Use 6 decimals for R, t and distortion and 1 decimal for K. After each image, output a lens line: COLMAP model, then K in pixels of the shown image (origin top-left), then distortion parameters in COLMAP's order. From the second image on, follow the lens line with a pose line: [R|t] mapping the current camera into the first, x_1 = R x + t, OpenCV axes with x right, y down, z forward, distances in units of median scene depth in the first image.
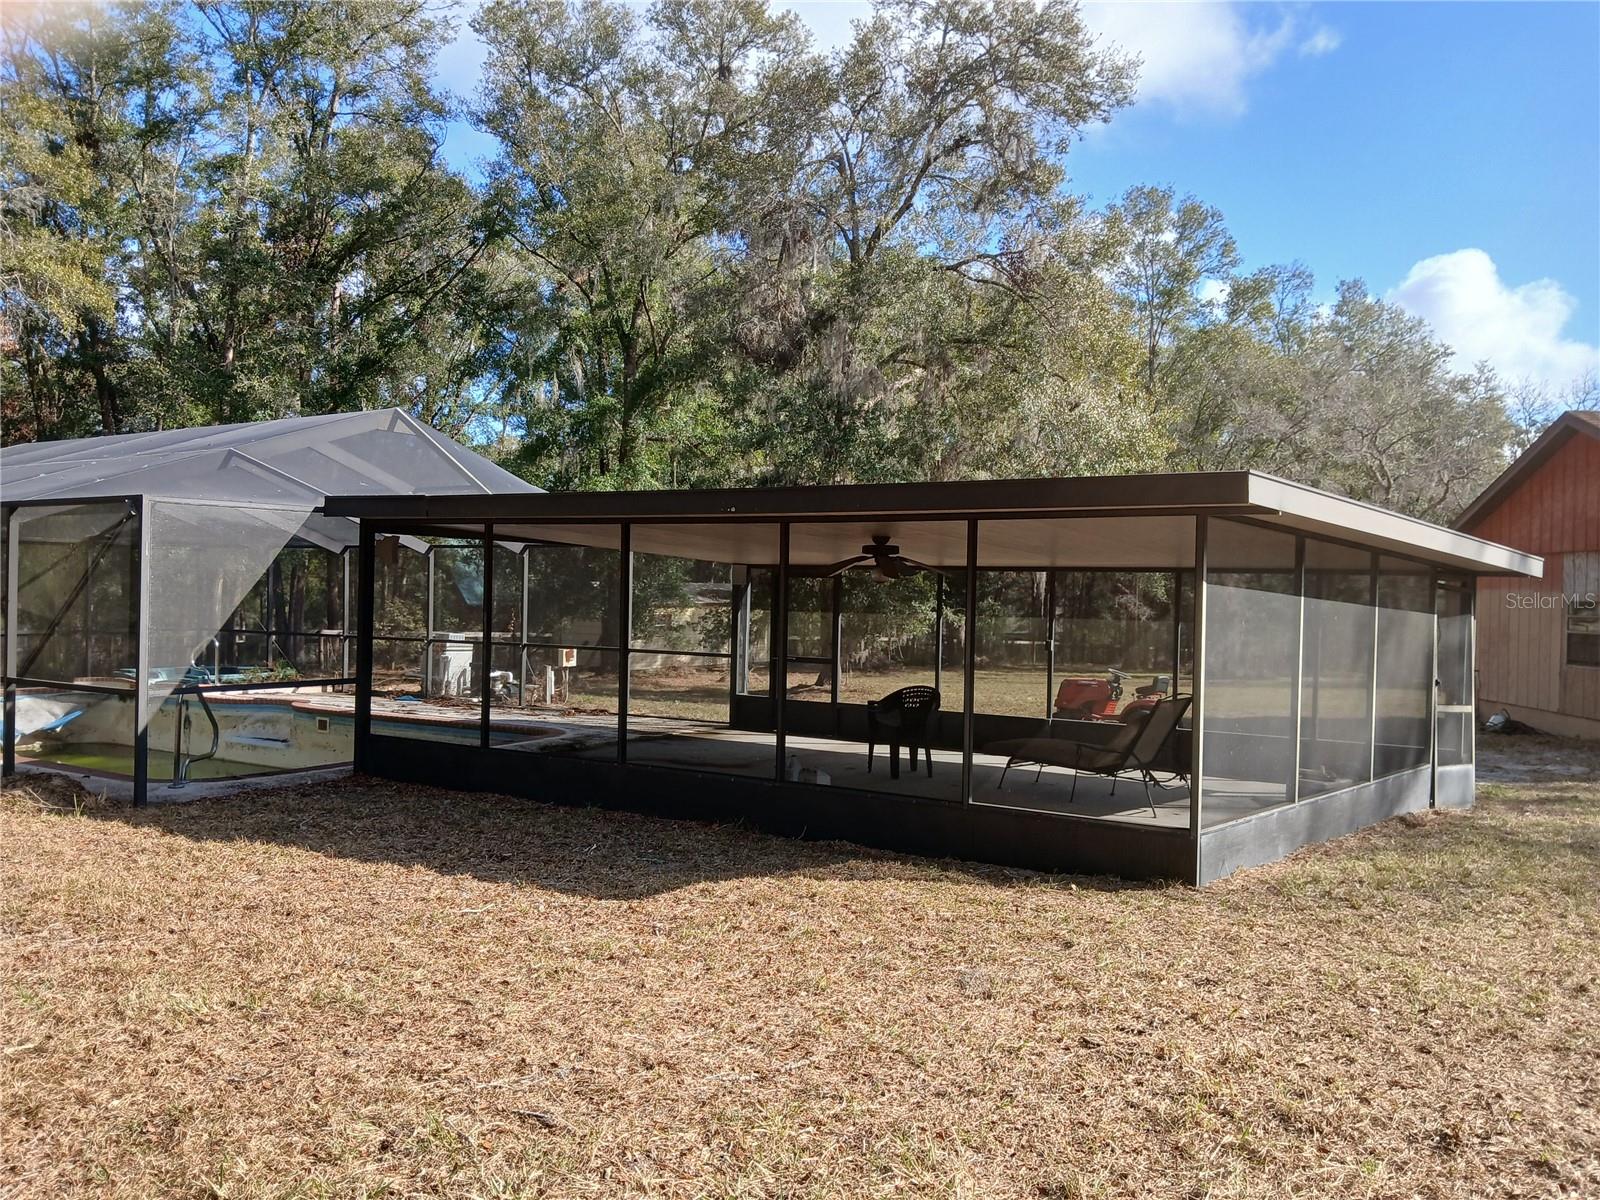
lens RADIAL K [[1304.8, 0, 800.0], [0, 1304.8, 600.0], [0, 0, 1]] dist [0.051908, -0.114232]
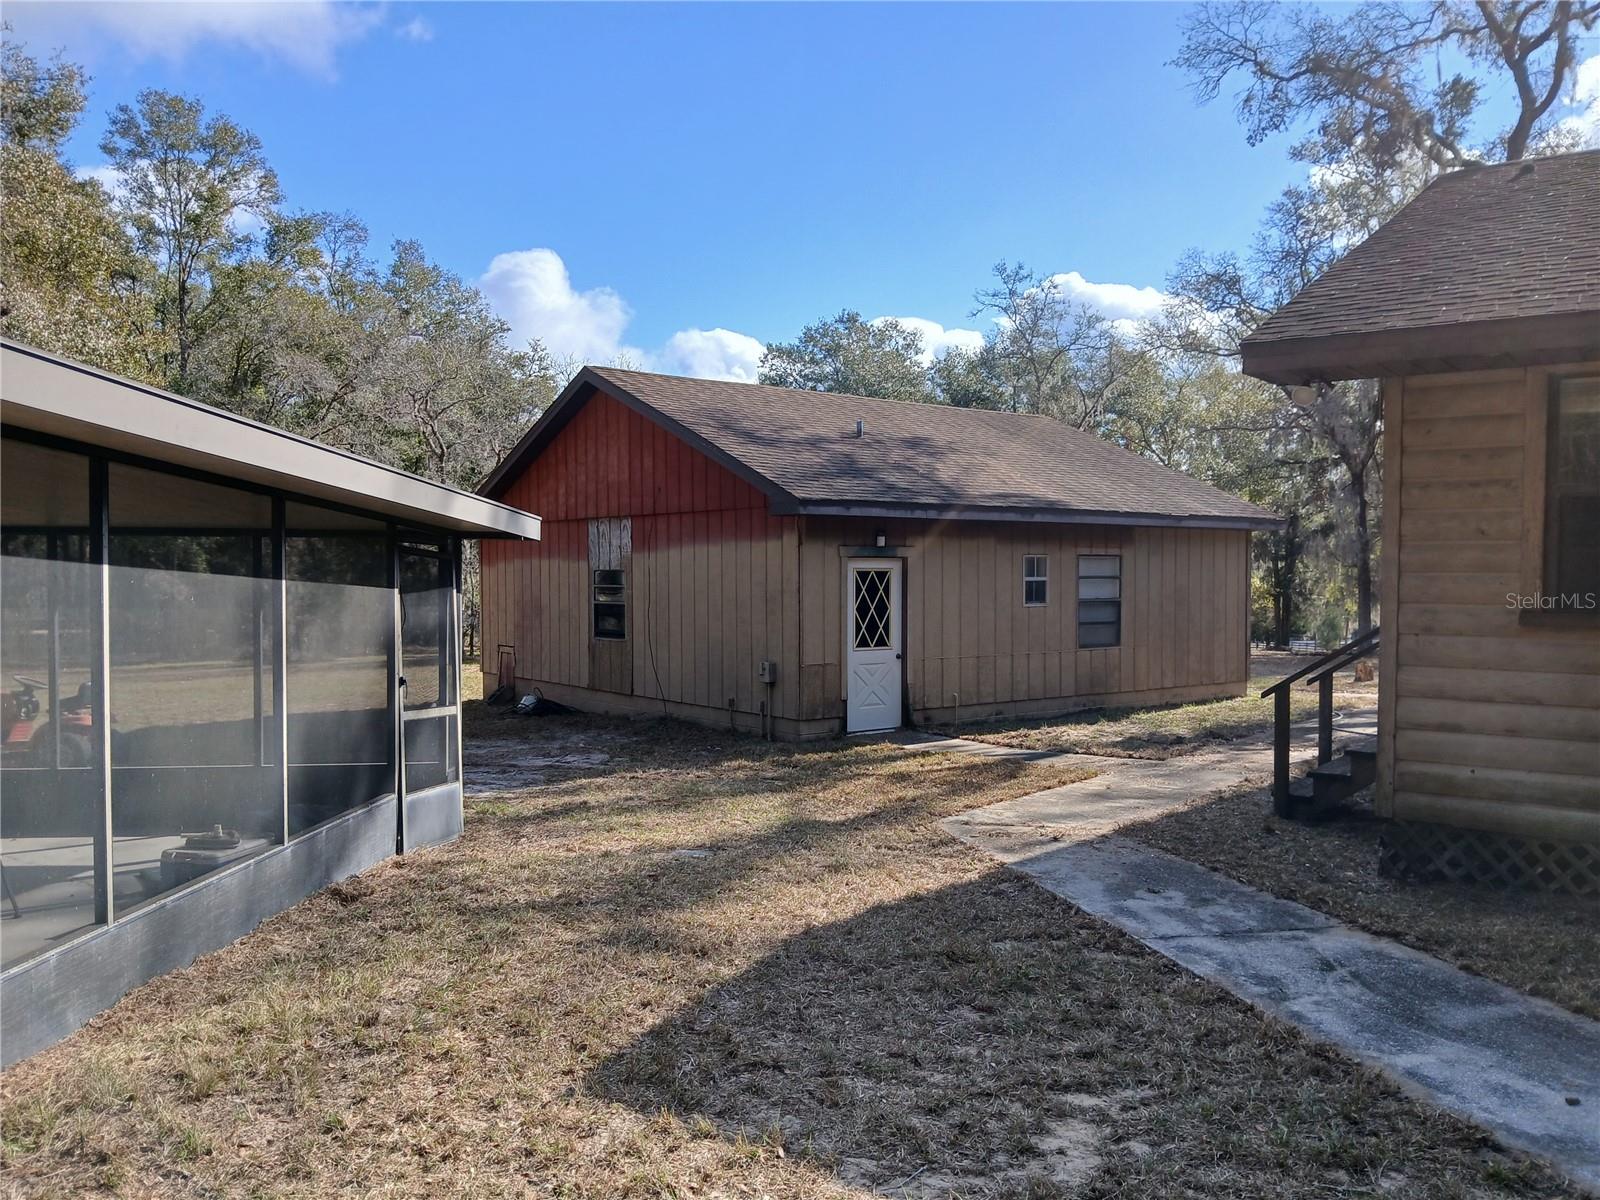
lens RADIAL K [[1272.2, 0, 852.8], [0, 1272.2, 623.5], [0, 0, 1]] dist [-0.001369, -0.046412]
pose [[0.760926, -0.040125, 0.647597, 0.114530], [0.015563, 0.998928, 0.043607, 0.001639], [-0.648652, -0.023103, 0.760734, 0.155445]]
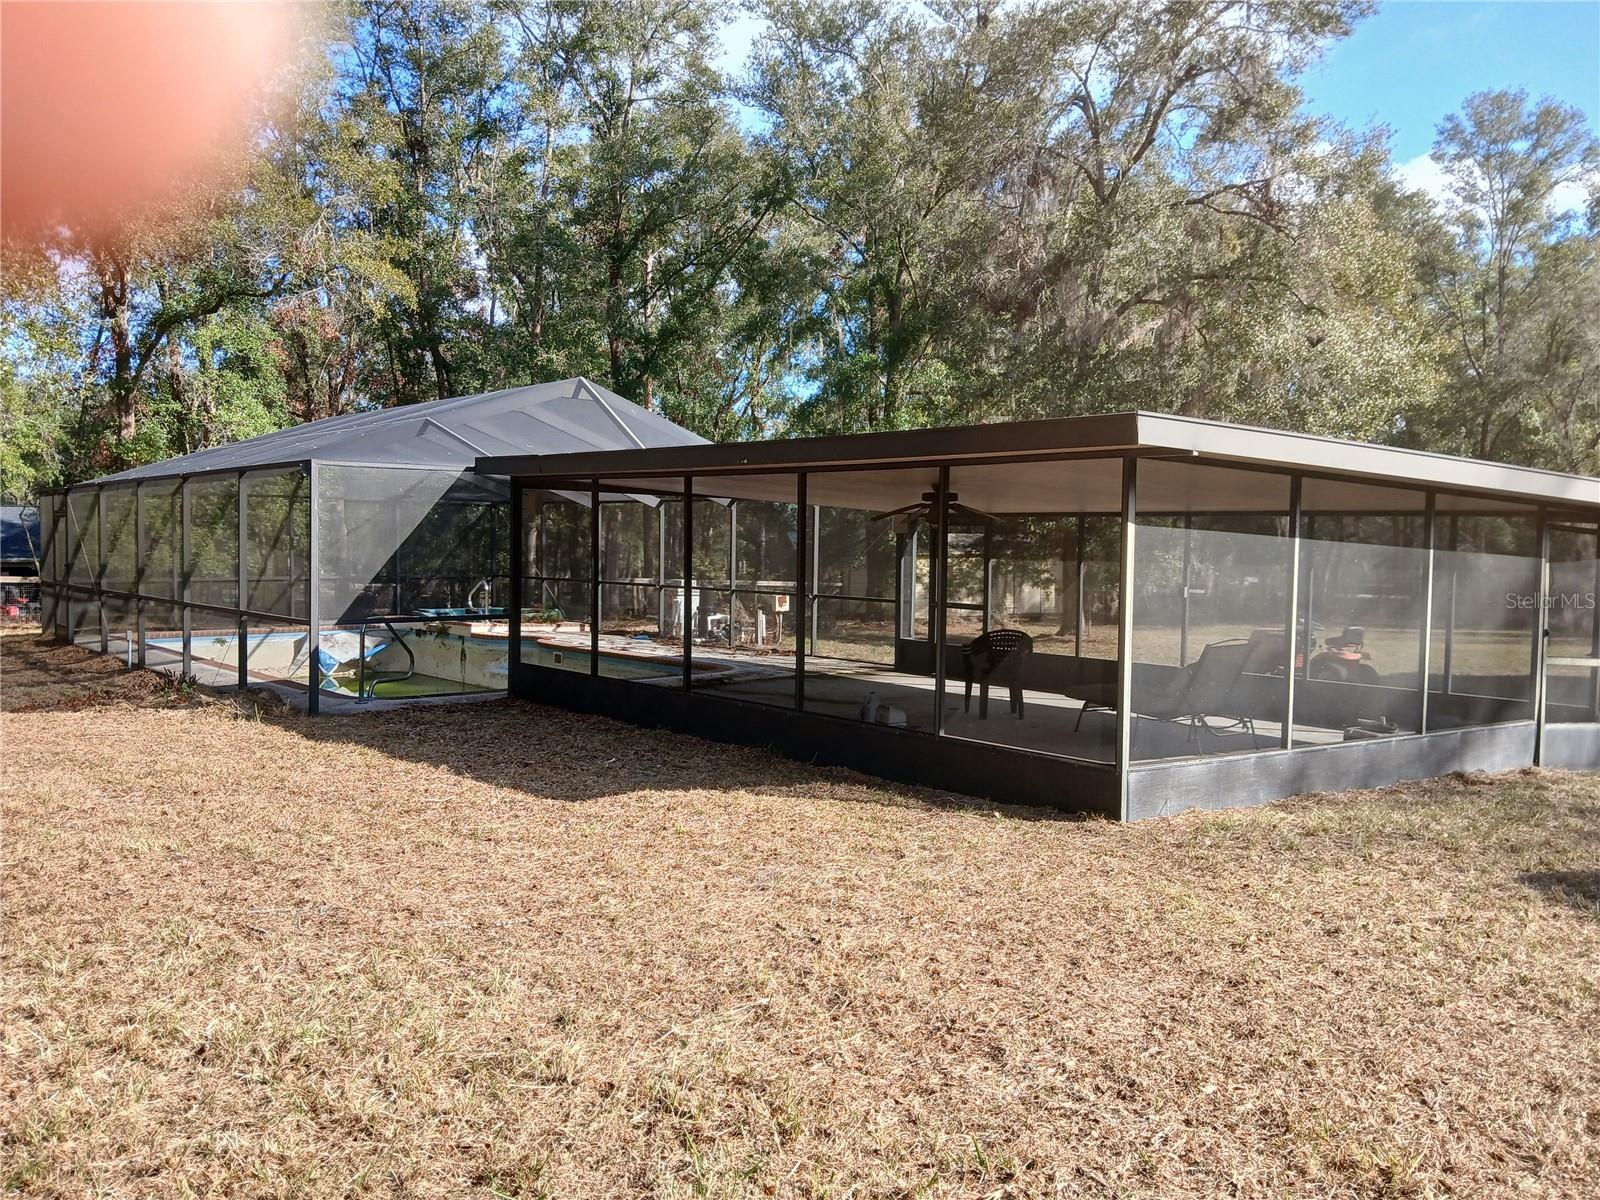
lens RADIAL K [[1304.8, 0, 800.0], [0, 1304.8, 600.0], [0, 0, 1]] dist [0.051908, -0.114232]
pose [[0.958477, 0.008467, -0.285043, 0.128724], [0.001830, 0.999356, 0.035839, 0.003184], [0.285163, -0.034873, 0.957844, -0.016575]]
